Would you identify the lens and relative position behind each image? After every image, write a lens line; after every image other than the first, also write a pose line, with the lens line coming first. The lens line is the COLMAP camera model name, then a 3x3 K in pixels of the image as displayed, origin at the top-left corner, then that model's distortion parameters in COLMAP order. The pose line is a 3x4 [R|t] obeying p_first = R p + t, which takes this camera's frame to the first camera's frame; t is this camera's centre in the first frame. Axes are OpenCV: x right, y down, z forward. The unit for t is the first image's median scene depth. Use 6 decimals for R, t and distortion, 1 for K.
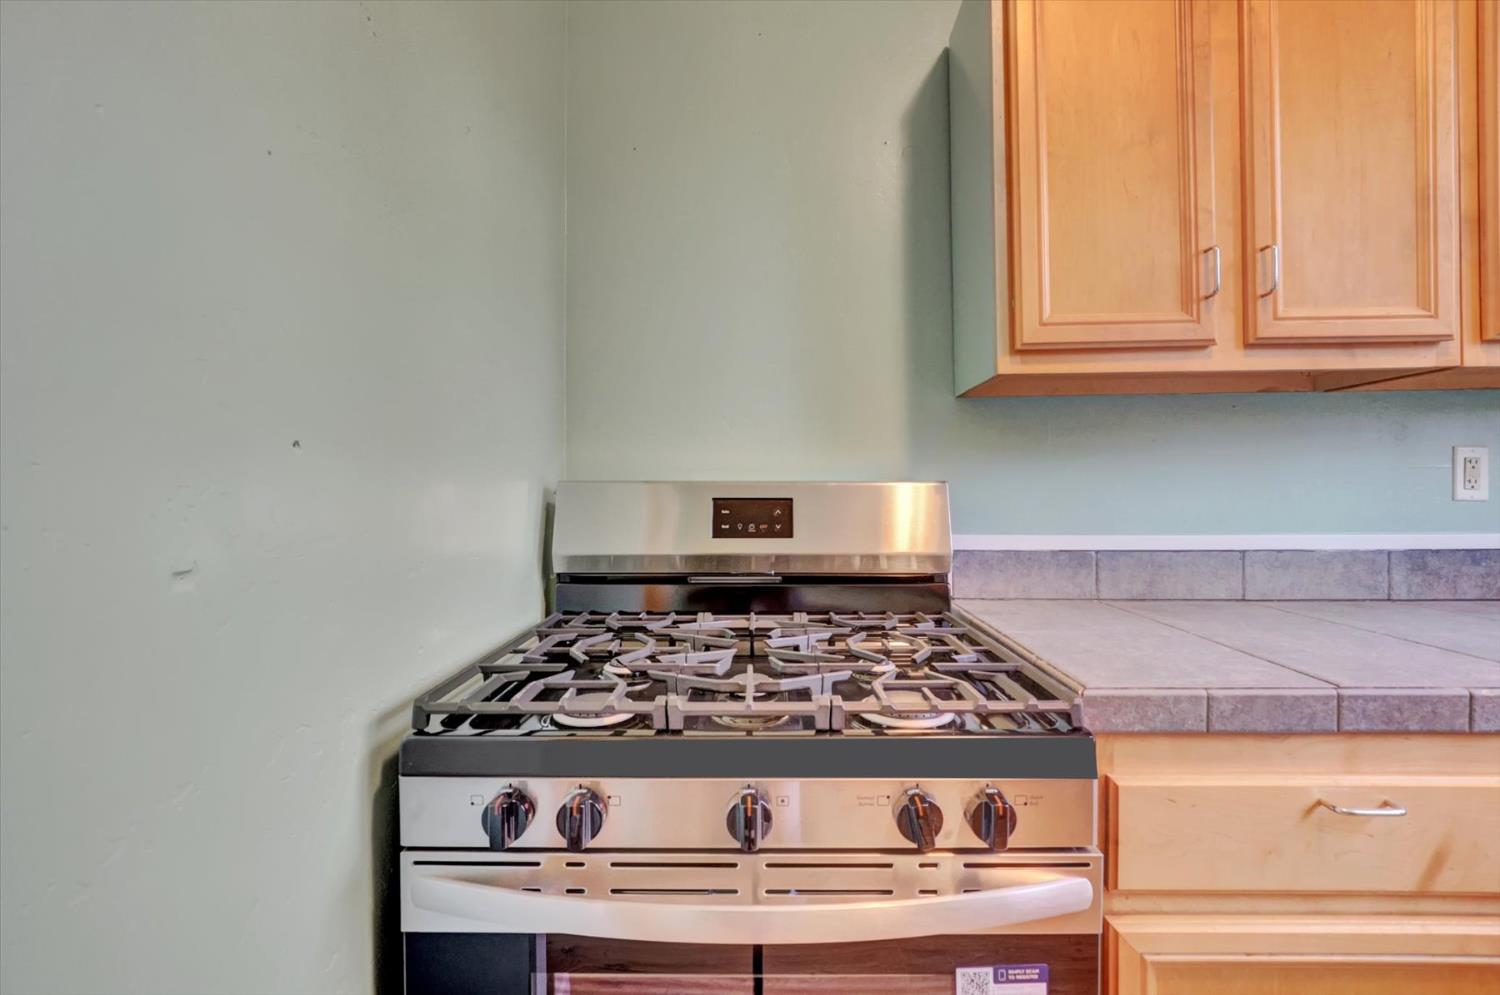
lens RADIAL K [[695.7, 0, 757.6], [0, 695.7, 493.4], [0, 0, 1]] dist [-0.015174, 0.000122]
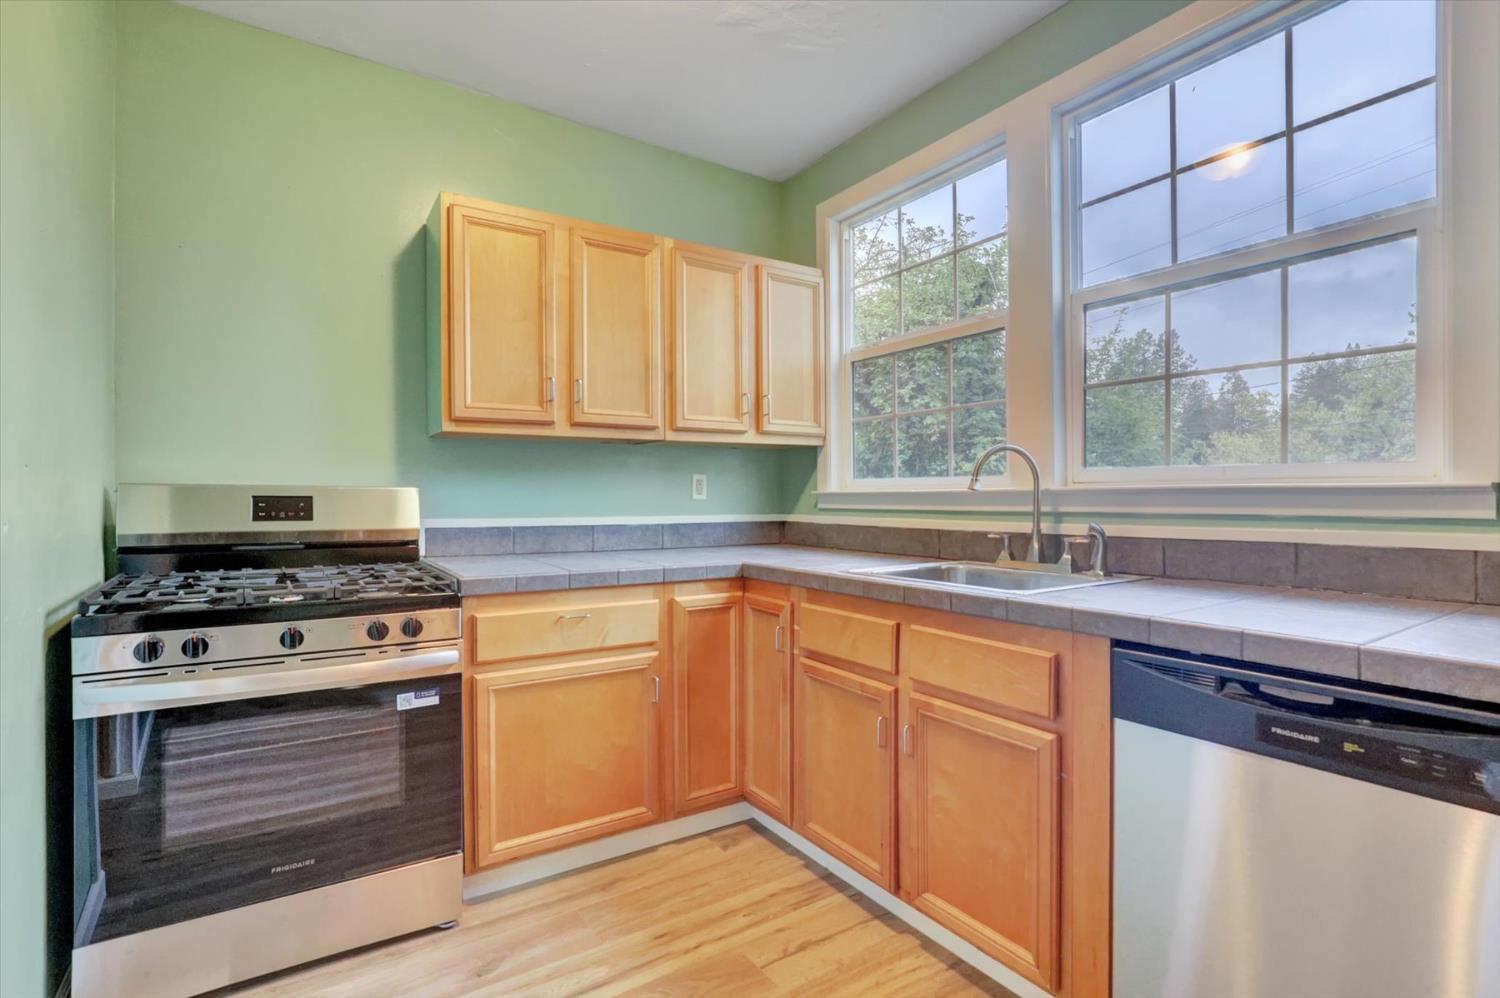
lens RADIAL K [[711.1, 0, 775.1], [0, 711.1, 502.0], [0, 0, 1]] dist [-0.001748, -0.001024]
pose [[0.804231, 0.002532, 0.594311, -0.076348], [-0.007076, 0.999961, 0.005315, 0.004158], [-0.594274, -0.008480, 0.804218, -1.114434]]
